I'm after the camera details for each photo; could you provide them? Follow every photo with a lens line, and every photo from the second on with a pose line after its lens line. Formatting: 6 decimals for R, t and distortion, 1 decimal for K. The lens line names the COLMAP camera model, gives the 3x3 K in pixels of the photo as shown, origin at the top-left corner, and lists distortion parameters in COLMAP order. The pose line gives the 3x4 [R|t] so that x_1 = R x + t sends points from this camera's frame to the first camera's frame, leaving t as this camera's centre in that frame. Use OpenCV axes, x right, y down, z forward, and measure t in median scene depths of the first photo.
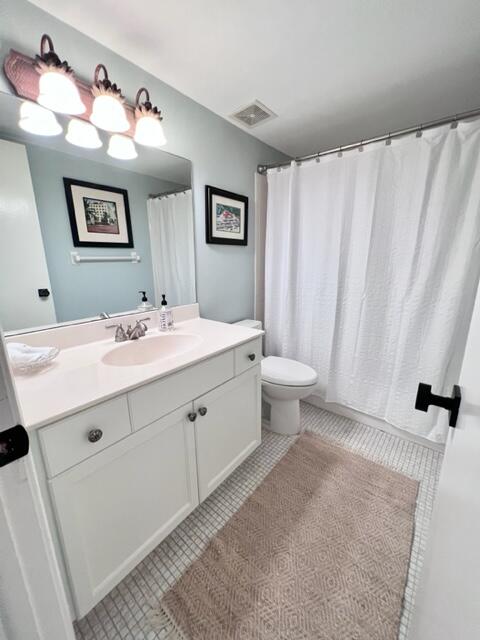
lens RADIAL K [[255.6, 0, 241.7], [0, 255.6, 317.3], [0, 0, 1]] dist [-0.001461, -0.000180]
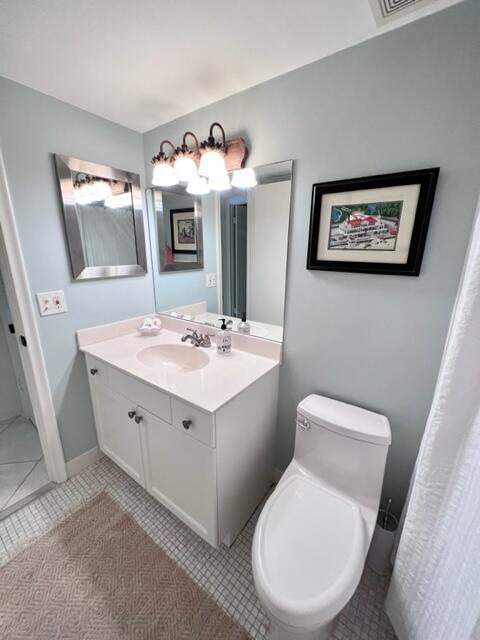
lens RADIAL K [[257.0, 0, 241.3], [0, 257.0, 317.4], [0, 0, 1]] dist [-0.000440, 0.000093]
pose [[0.068541, 0.264082, -0.962062, 0.557418], [-0.234675, 0.941538, 0.241730, -0.292416], [0.969654, 0.209203, 0.126508, 0.765773]]
